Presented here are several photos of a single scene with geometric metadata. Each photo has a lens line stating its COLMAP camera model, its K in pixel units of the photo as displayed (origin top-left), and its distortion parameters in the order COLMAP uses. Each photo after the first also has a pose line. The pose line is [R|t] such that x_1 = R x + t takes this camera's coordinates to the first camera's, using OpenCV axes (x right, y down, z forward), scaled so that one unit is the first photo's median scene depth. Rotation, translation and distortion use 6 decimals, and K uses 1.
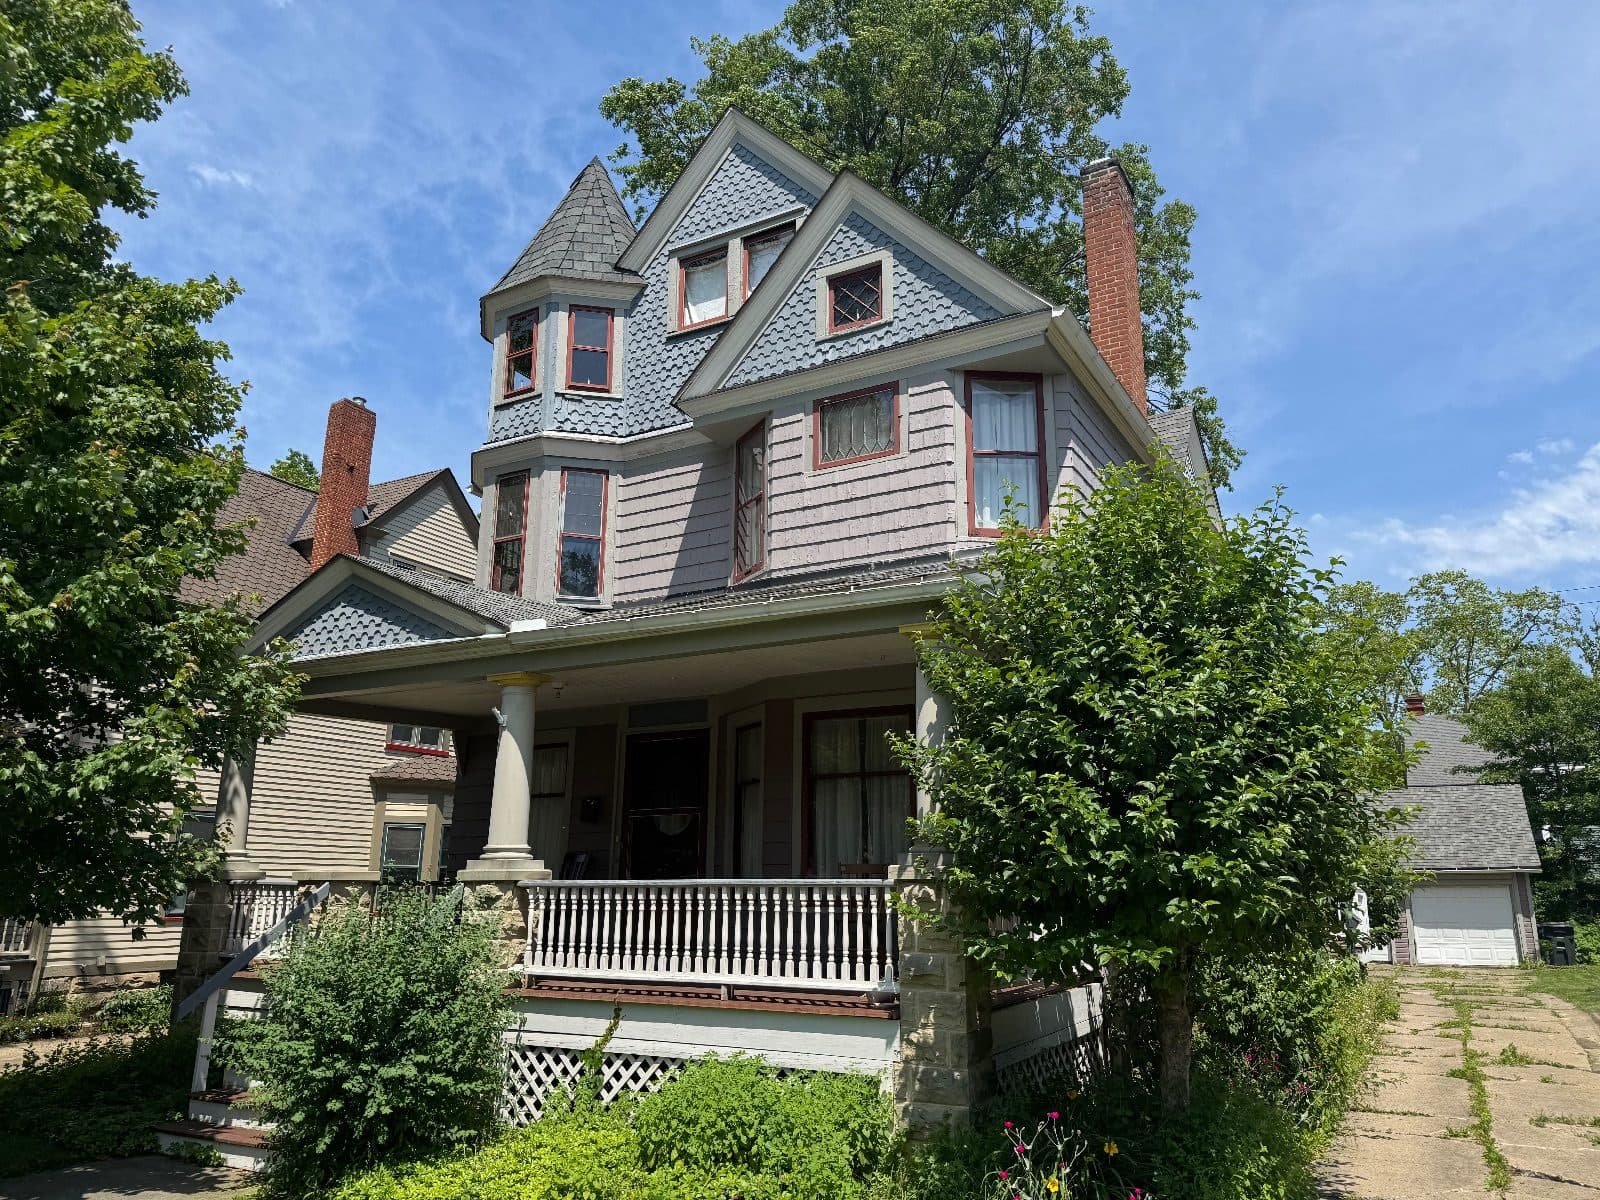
lens RADIAL K [[1211.9, 0, 801.7], [0, 1211.9, 609.8], [0, 0, 1]] dist [0.024331, -0.010714]
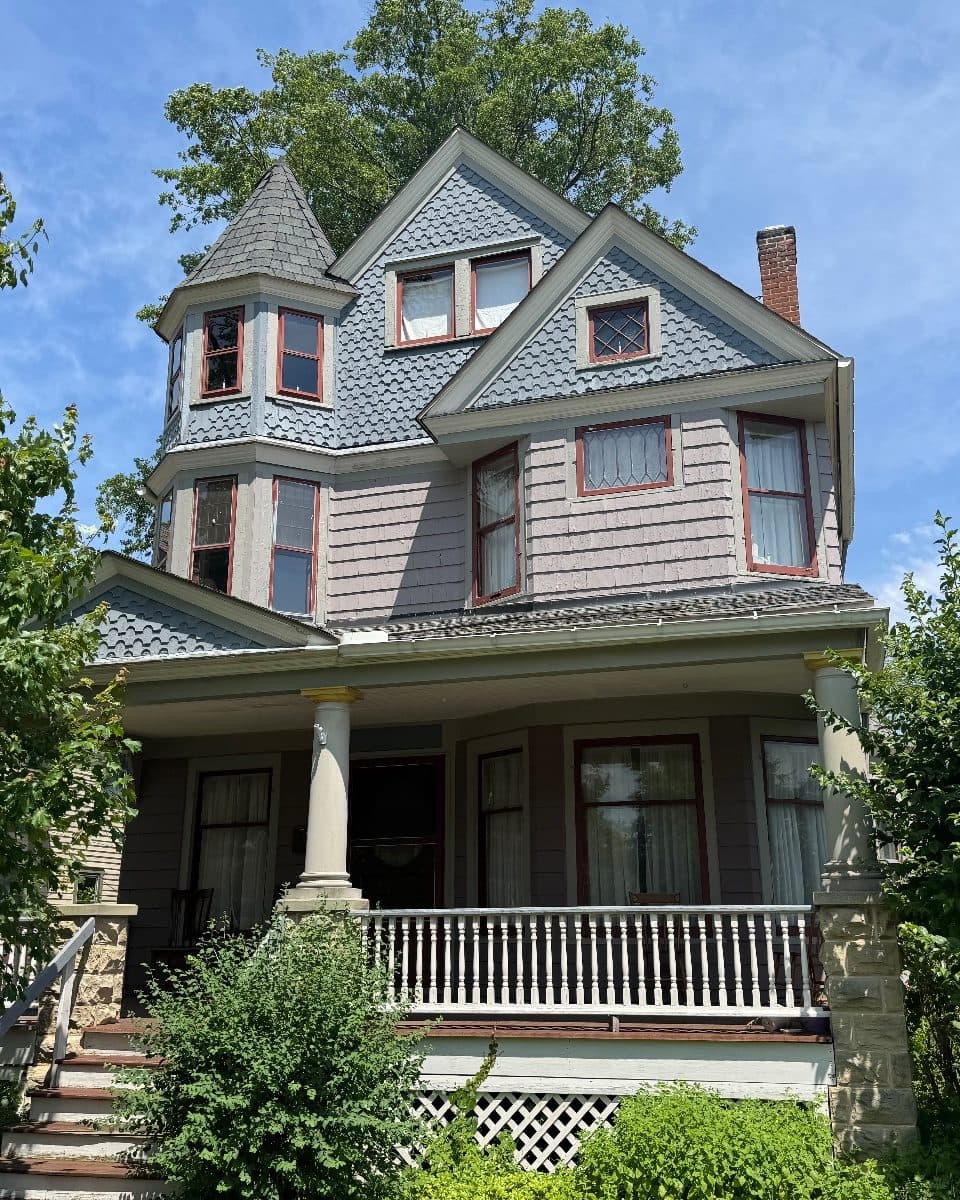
lens RADIAL K [[1219.5, 0, 480.0], [0, 1219.5, 600.0], [0, 0, 1]] dist [0.036473, -0.001525]
pose [[0.969441, 0.050499, 0.240073, -0.297154], [-0.040254, 0.998065, -0.047391, 0.020258], [-0.242001, 0.036279, 0.969597, 0.046188]]
